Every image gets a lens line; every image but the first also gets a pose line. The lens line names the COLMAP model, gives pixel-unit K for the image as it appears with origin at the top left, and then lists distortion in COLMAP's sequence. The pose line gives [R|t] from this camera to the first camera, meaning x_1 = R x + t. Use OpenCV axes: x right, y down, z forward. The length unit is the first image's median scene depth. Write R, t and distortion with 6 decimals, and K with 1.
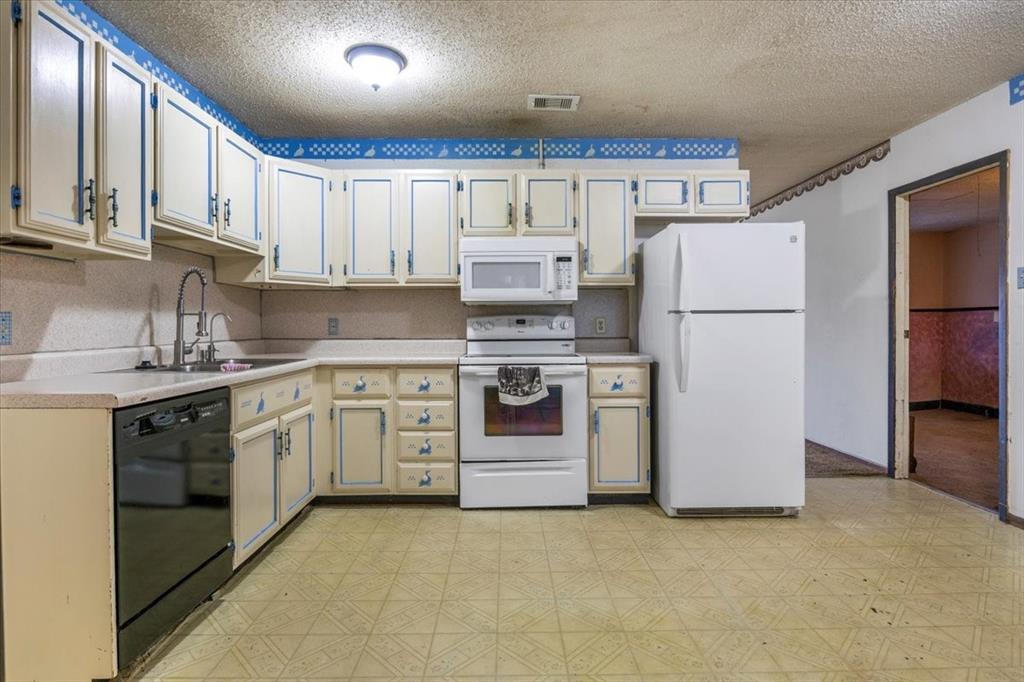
lens RADIAL K [[524.0, 0, 513.4], [0, 524.0, 328.2], [0, 0, 1]] dist [-0.003801, -0.001574]
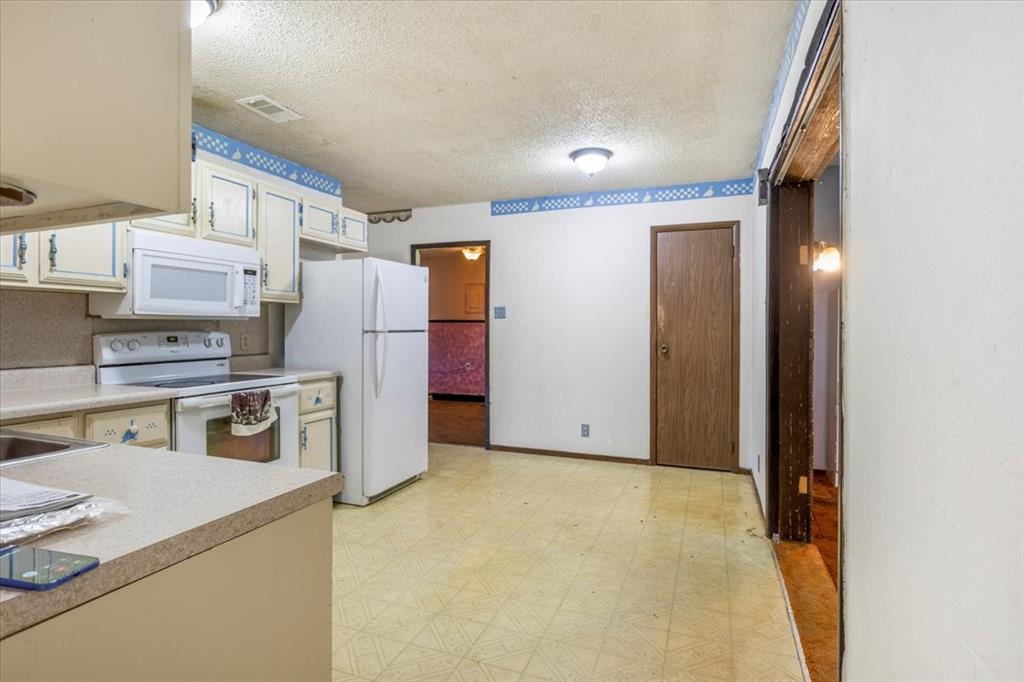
lens RADIAL K [[528.2, 0, 505.5], [0, 528.2, 328.3], [0, 0, 1]] dist [-0.002147, -0.000554]
pose [[0.377466, 0.004706, 0.926011, -0.646295], [-0.002269, 0.999989, -0.004157, -0.031981], [-0.926021, -0.000532, 0.377473, 0.247897]]
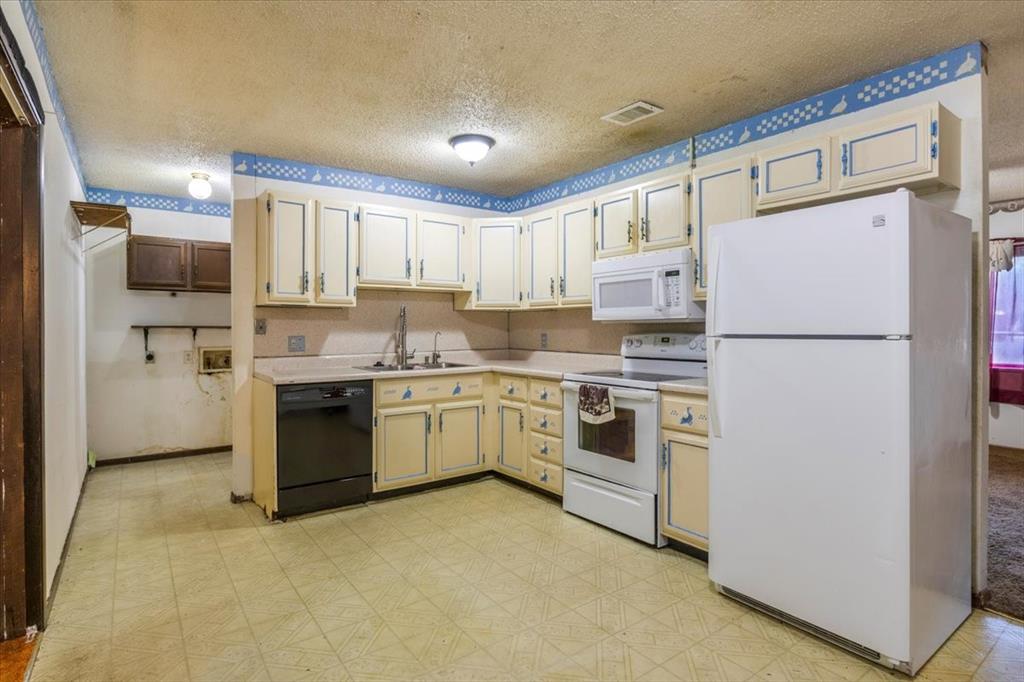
lens RADIAL K [[528.2, 0, 505.5], [0, 528.2, 328.3], [0, 0, 1]] dist [-0.002147, -0.000554]
pose [[0.572533, 0.003544, -0.819874, 0.738308], [-0.003565, 0.999992, 0.001833, -0.040080], [0.819874, 0.001874, 0.572541, 0.259346]]
